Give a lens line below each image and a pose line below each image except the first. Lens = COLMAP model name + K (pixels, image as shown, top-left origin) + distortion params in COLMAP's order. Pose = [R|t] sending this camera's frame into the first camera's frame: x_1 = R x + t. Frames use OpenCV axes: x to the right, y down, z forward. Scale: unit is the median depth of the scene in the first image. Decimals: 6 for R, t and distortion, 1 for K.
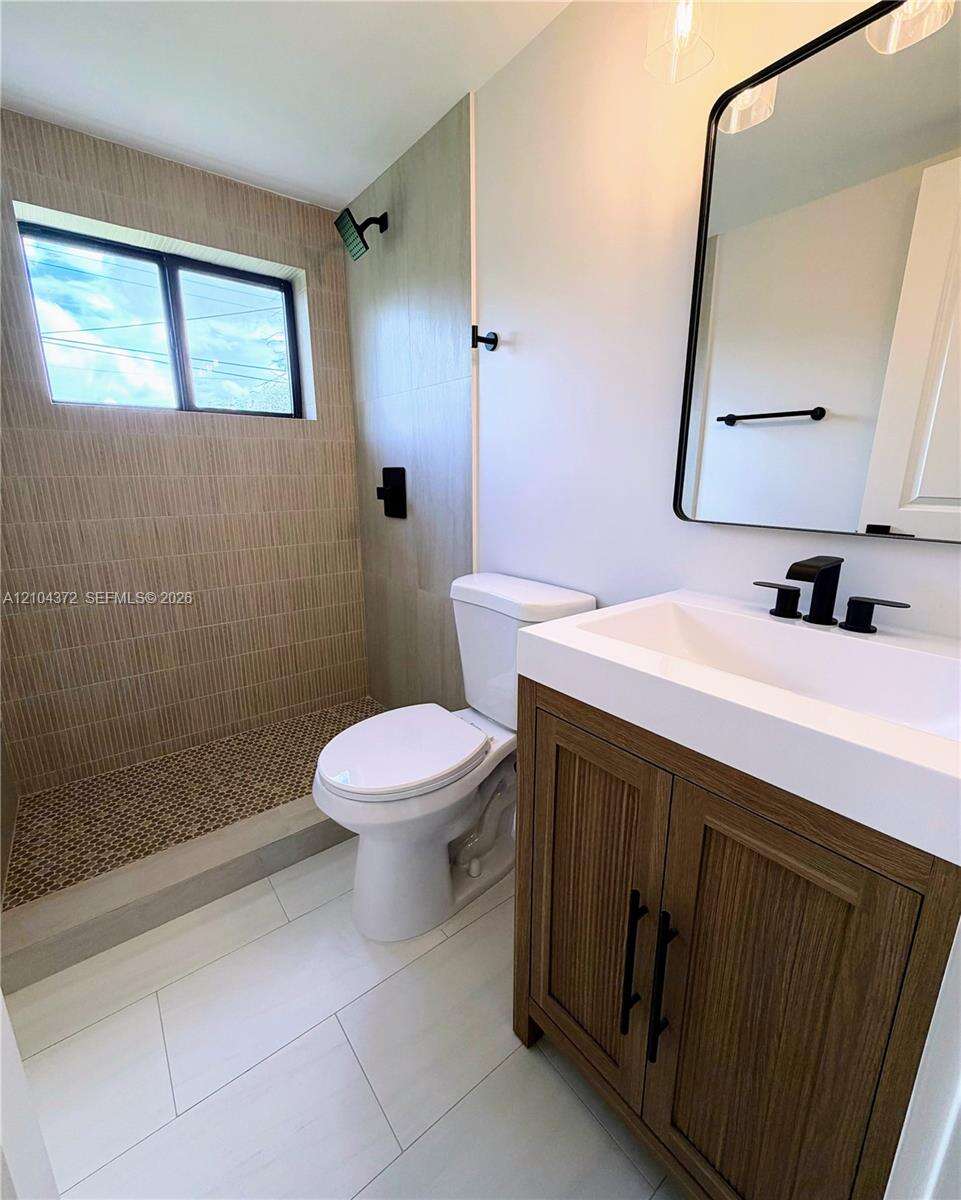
lens RADIAL K [[513.0, 0, 480.5], [0, 513.0, 600.0], [0, 0, 1]] dist [0.000593, -0.000118]
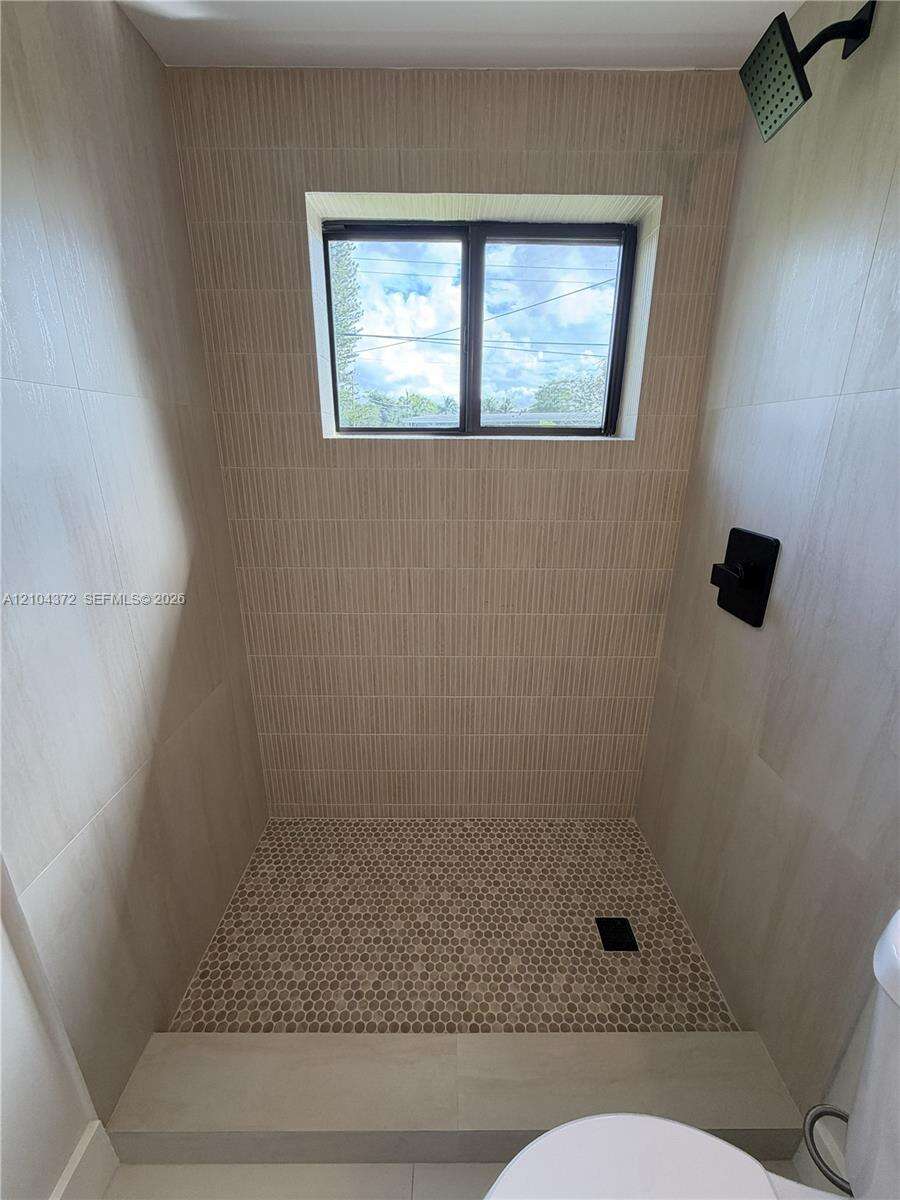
lens RADIAL K [[478.9, 0, 450.0], [0, 478.9, 600.0], [0, 0, 1]] dist [-0.000392, 0.000450]
pose [[0.790739, 0.197946, -0.579266, -0.115436], [-0.154426, 0.980174, 0.124142, -0.200786], [0.592355, -0.008711, 0.805630, 0.382143]]
